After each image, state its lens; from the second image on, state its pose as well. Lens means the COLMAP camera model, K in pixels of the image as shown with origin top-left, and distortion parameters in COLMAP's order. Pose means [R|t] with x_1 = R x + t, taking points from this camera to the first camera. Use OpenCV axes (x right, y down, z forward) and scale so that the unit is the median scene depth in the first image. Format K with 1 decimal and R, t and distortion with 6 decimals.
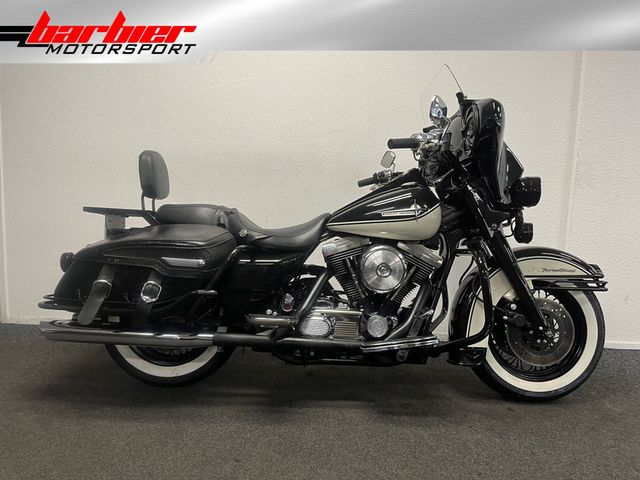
lens RADIAL K [[480.8, 0, 318.1], [0, 480.8, 243.3], [0, 0, 1]] dist [0.045110, -0.048091]
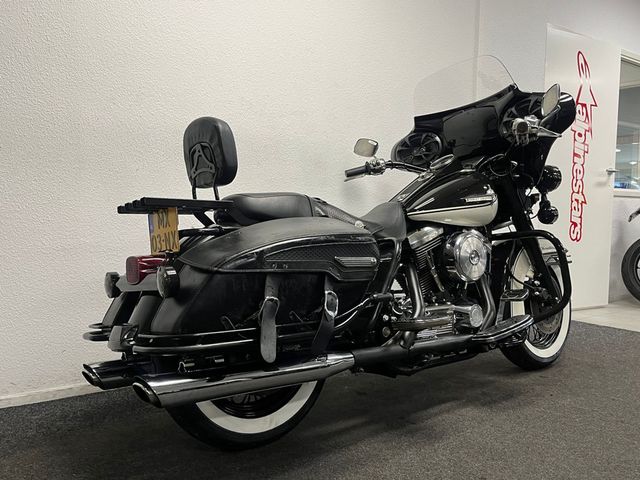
lens RADIAL K [[574.7, 0, 317.8], [0, 574.7, 242.3], [0, 0, 1]] dist [0.038216, -0.028109]
pose [[0.784318, -0.058138, 0.617629, -0.800601], [0.080050, 0.996760, -0.007829, 0.009294], [-0.615173, 0.055581, 0.786431, 0.271437]]
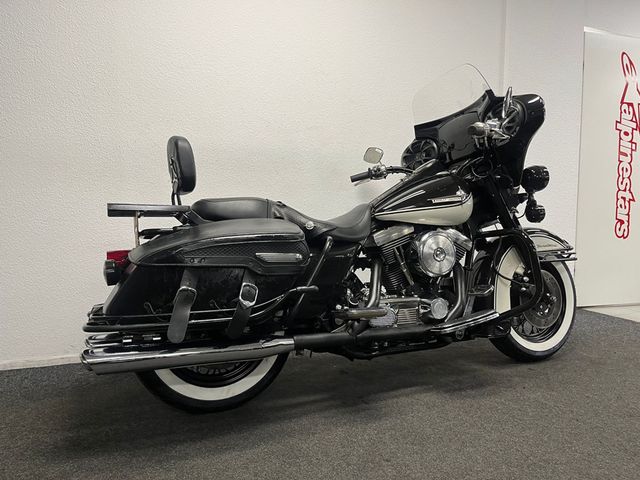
lens RADIAL K [[480.8, 0, 322.4], [0, 480.8, 242.3], [0, 0, 1]] dist [0.045110, -0.048091]
pose [[0.913521, -0.060016, 0.402339, -0.498926], [0.072358, 0.997258, -0.015532, 0.027163], [-0.400304, 0.043301, 0.915359, 0.140104]]
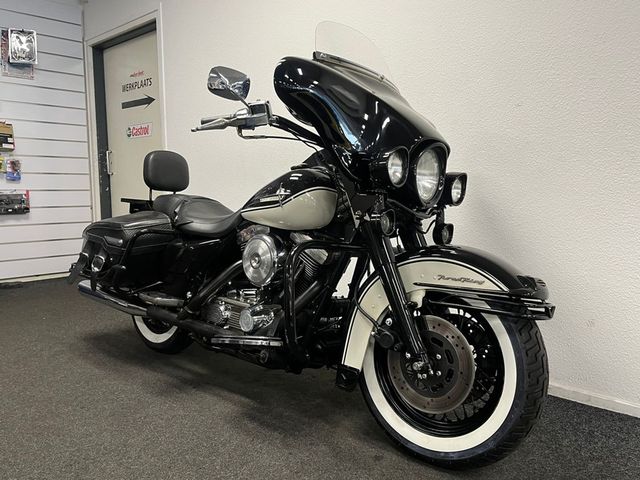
lens RADIAL K [[527.6, 0, 320.2], [0, 527.6, 237.4], [0, 0, 1]] dist [0.027729, 0.010310]
pose [[0.744187, 0.034482, -0.667080, 0.876927], [-0.051580, 0.998651, -0.005921, 0.010639], [0.665977, 0.038814, 0.744962, 0.317852]]
